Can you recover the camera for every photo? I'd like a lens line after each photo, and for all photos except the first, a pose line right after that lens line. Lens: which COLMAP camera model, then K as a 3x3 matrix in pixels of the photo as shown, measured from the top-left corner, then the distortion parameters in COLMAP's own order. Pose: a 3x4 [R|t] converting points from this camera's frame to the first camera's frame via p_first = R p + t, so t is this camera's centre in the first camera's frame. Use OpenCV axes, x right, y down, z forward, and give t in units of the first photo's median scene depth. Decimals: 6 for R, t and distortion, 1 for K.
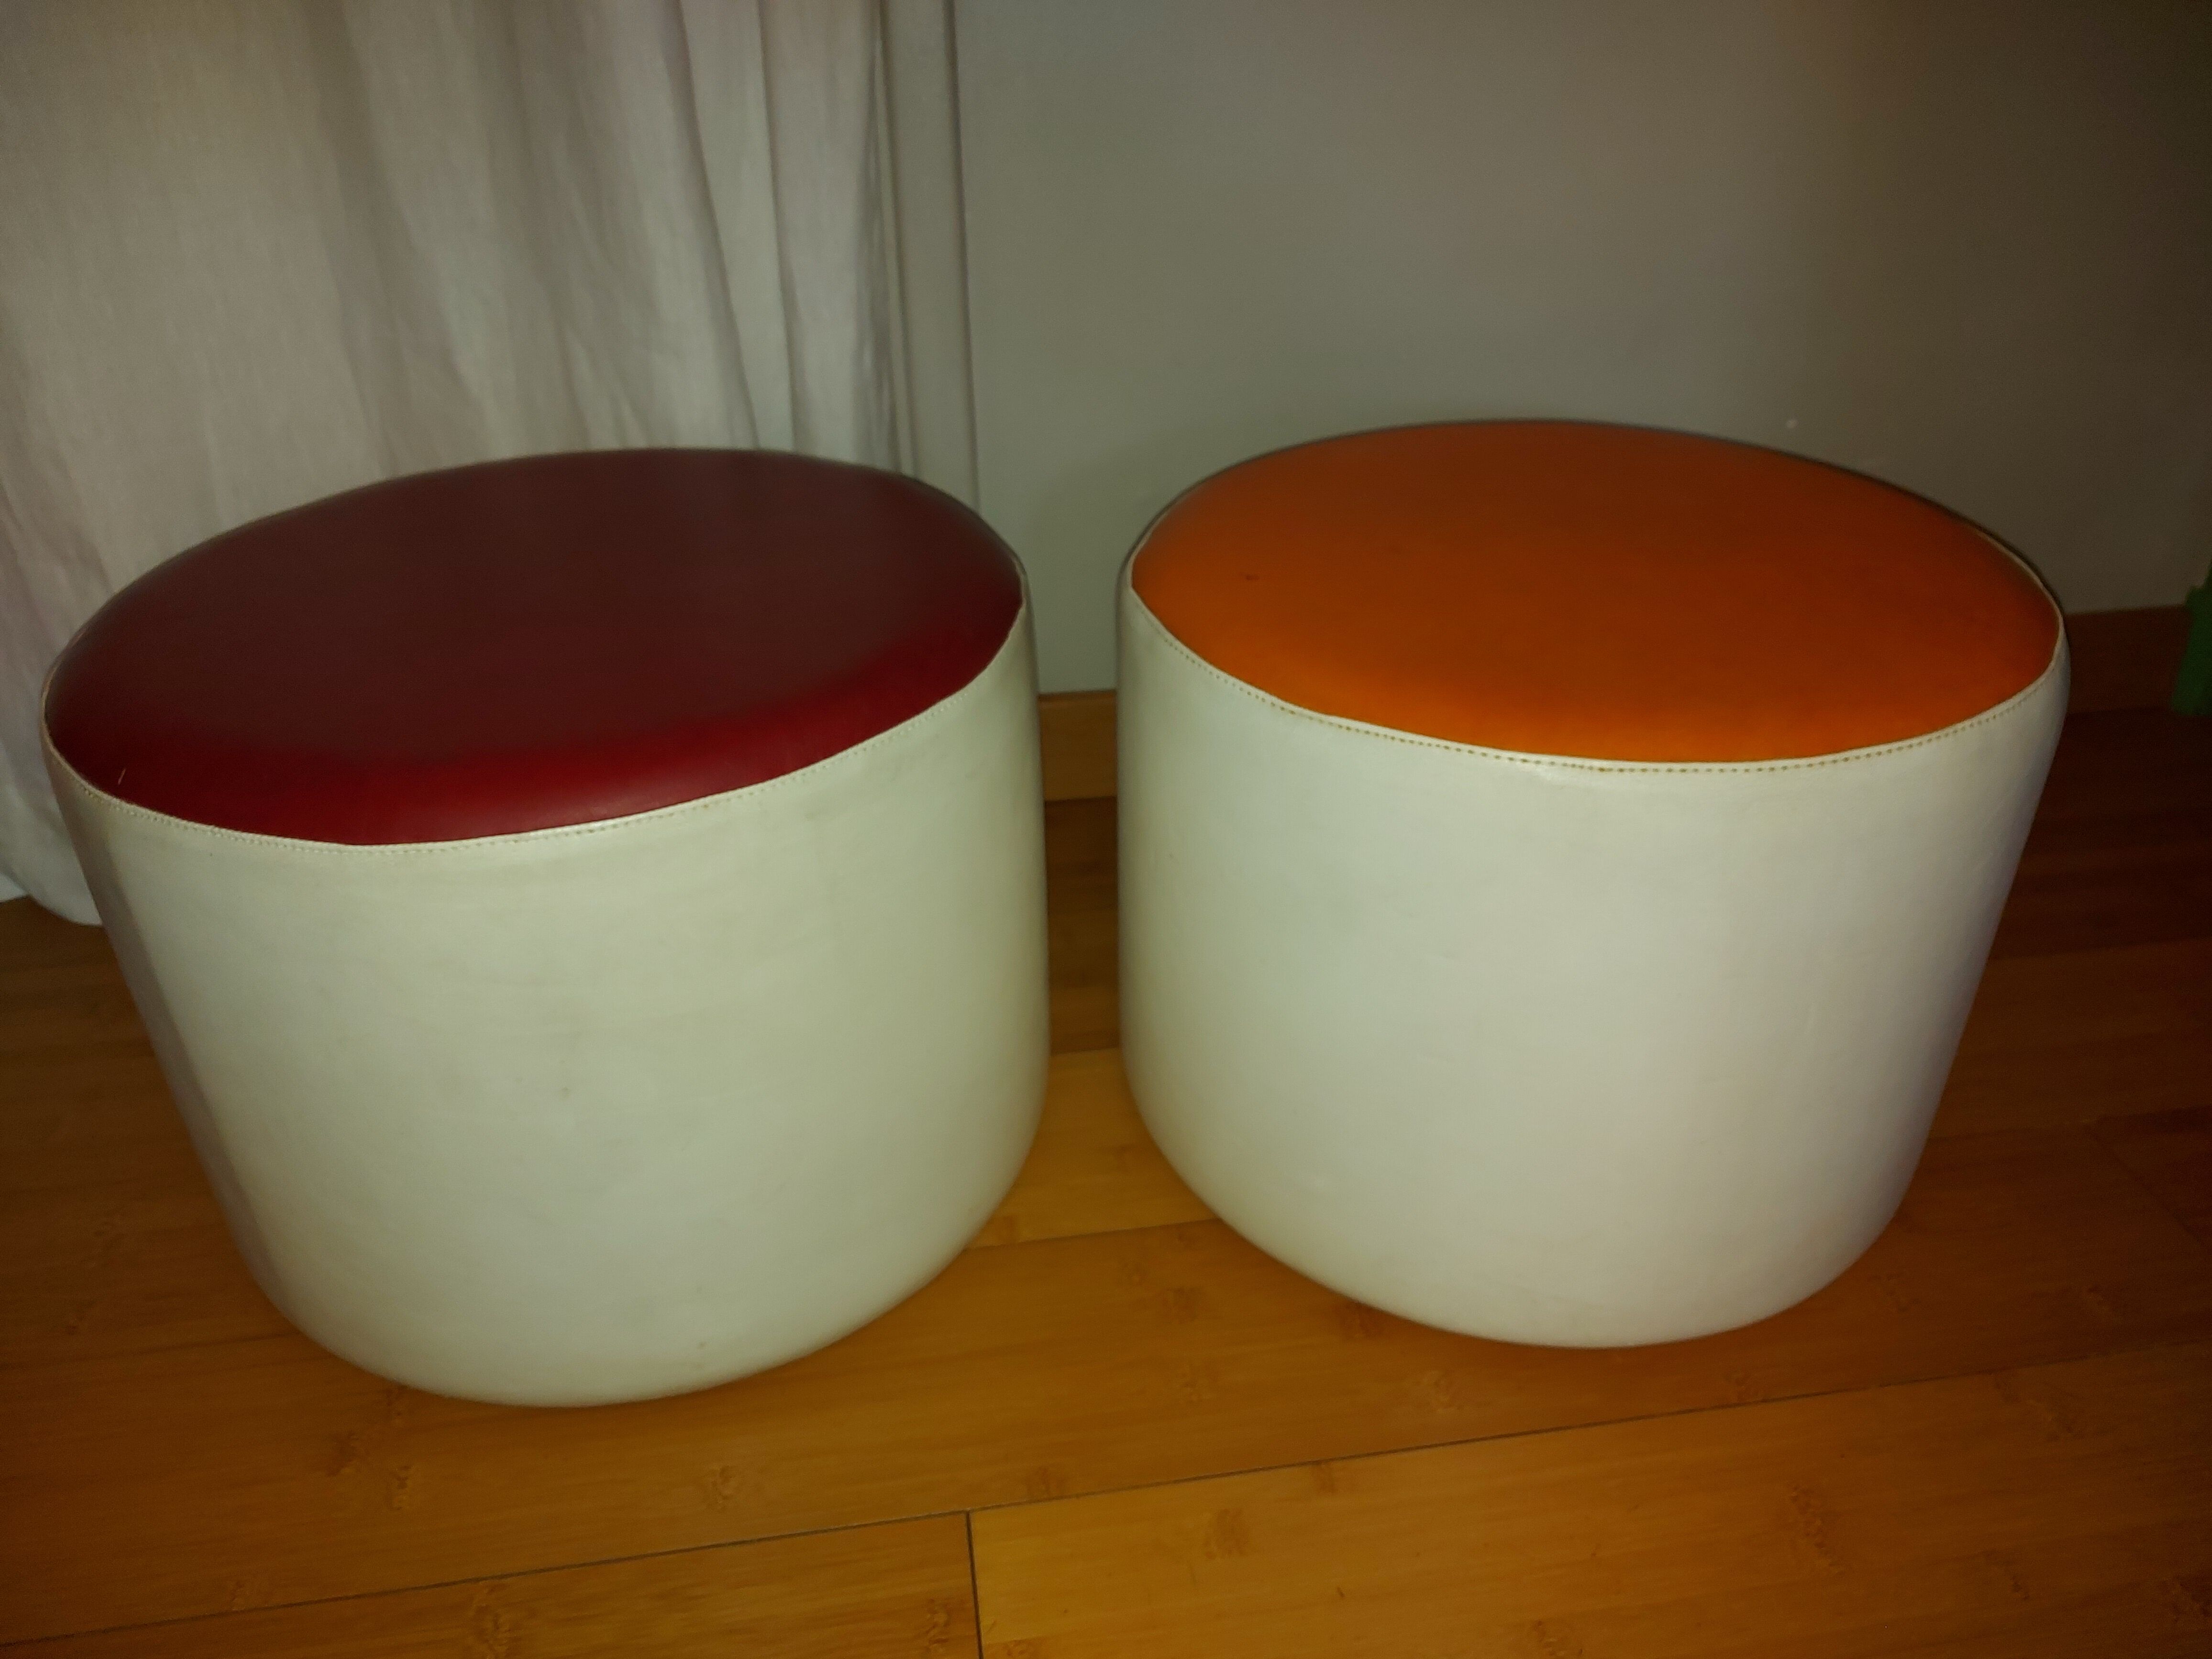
lens RADIAL K [[1632.9, 0, 1094.8], [0, 1632.9, 821.0], [0, 0, 1]] dist [0.036657, -0.048699]
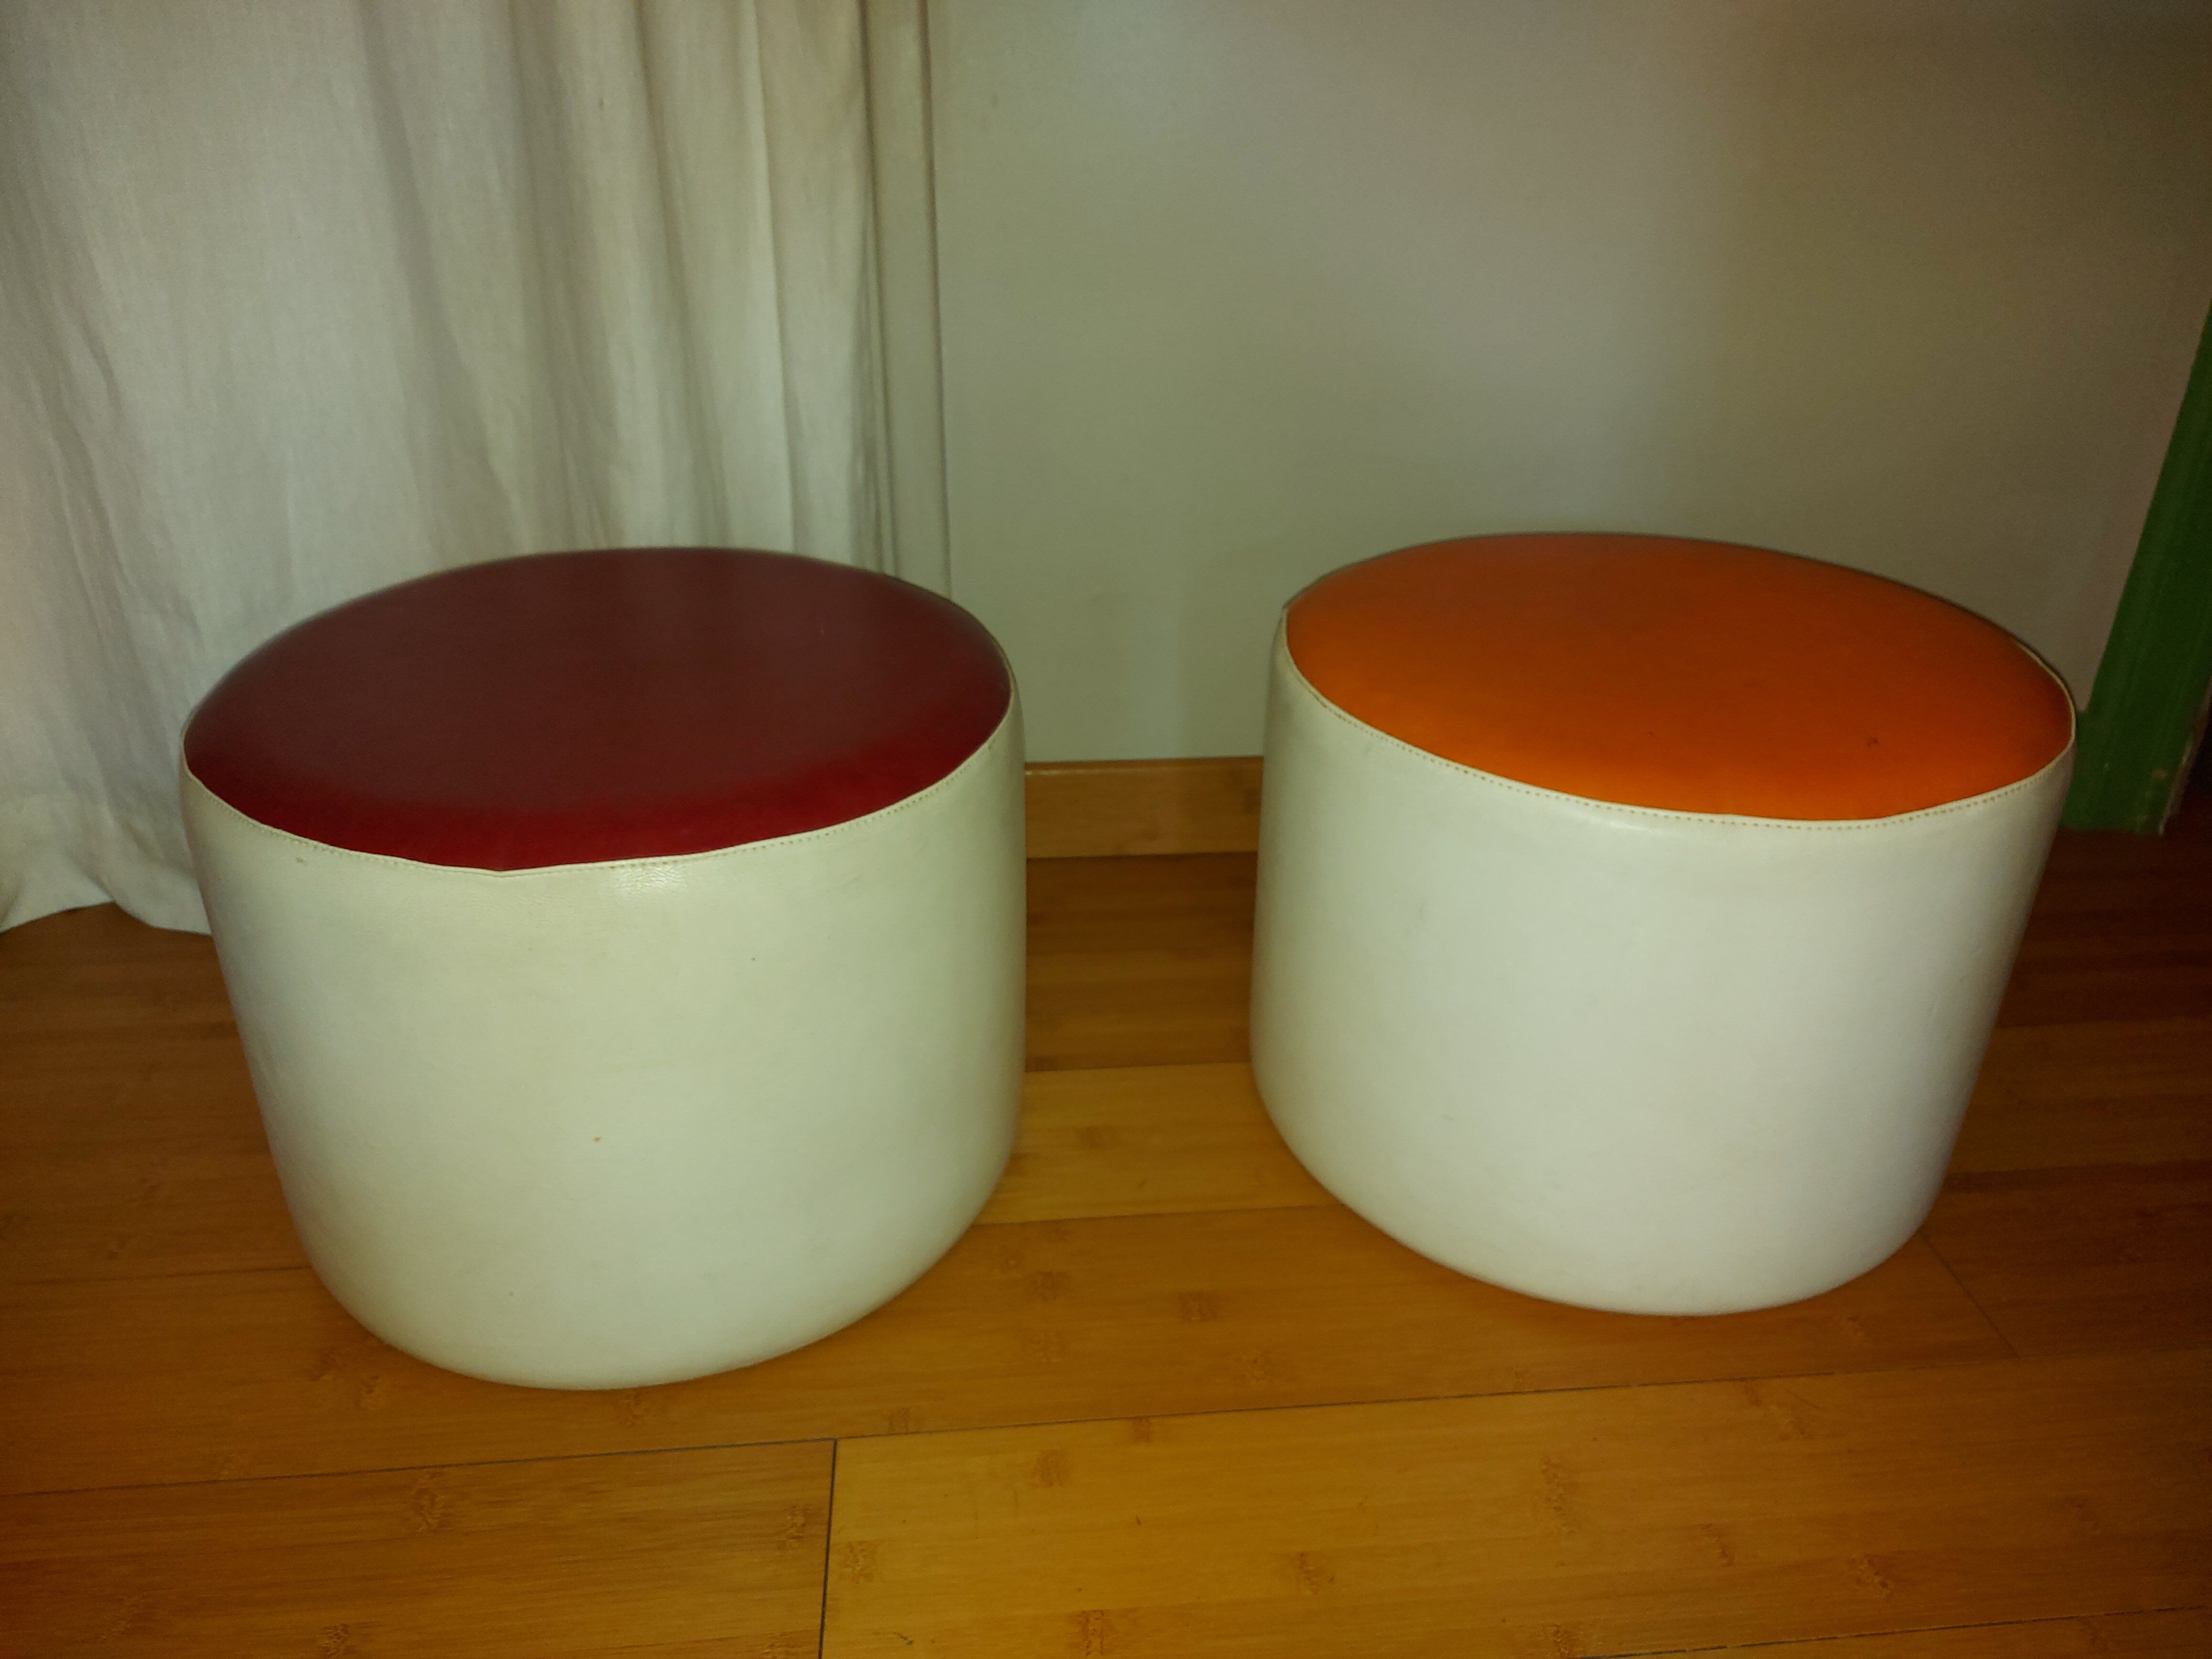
lens RADIAL K [[1632.9, 0, 1101.6], [0, 1632.9, 813.9], [0, 0, 1]] dist [0.036657, -0.048699]
pose [[0.998030, 0.043002, -0.045677, 0.146606], [-0.045716, 0.997143, -0.060140, 0.034789], [0.042960, 0.062110, 0.997144, -0.193934]]
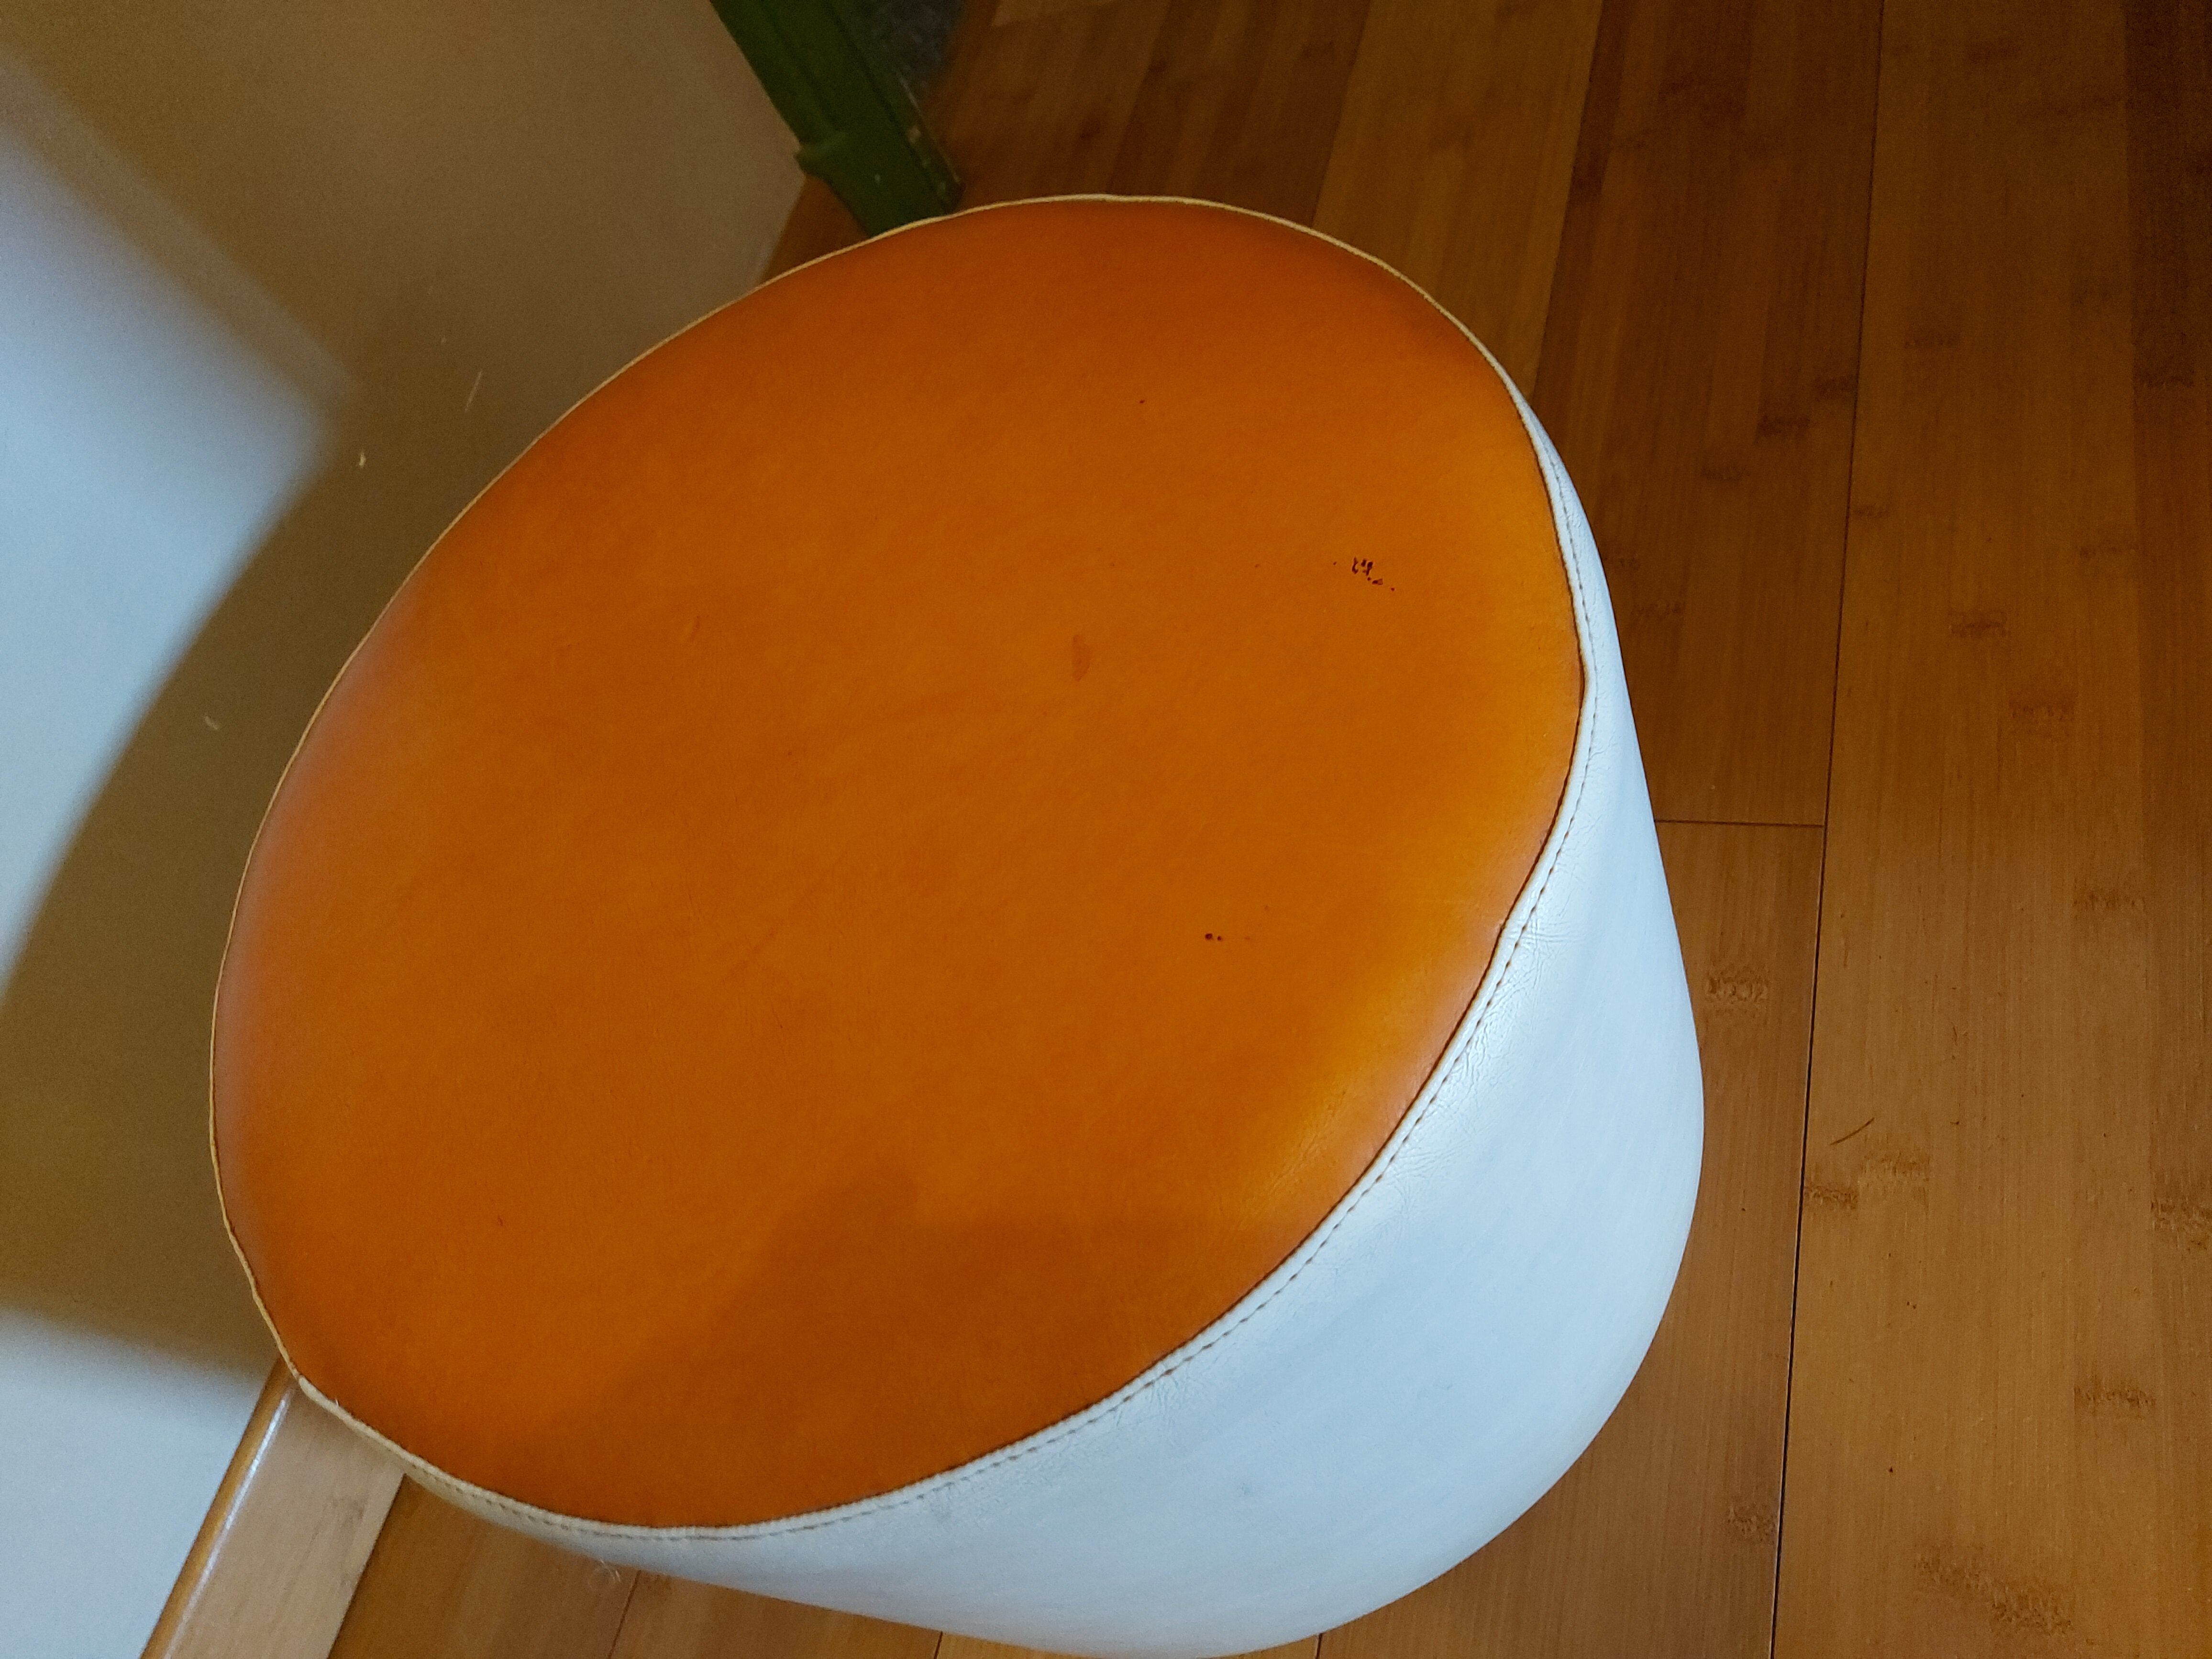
lens RADIAL K [[1632.9, 0, 1118.2], [0, 1632.9, 813.8], [0, 0, 1]] dist [0.036657, -0.048699]
pose [[0.375815, -0.852240, 0.363938, 0.306687], [0.744122, 0.511592, 0.429599, -0.379563], [-0.552310, 0.109364, 0.826434, 0.540298]]
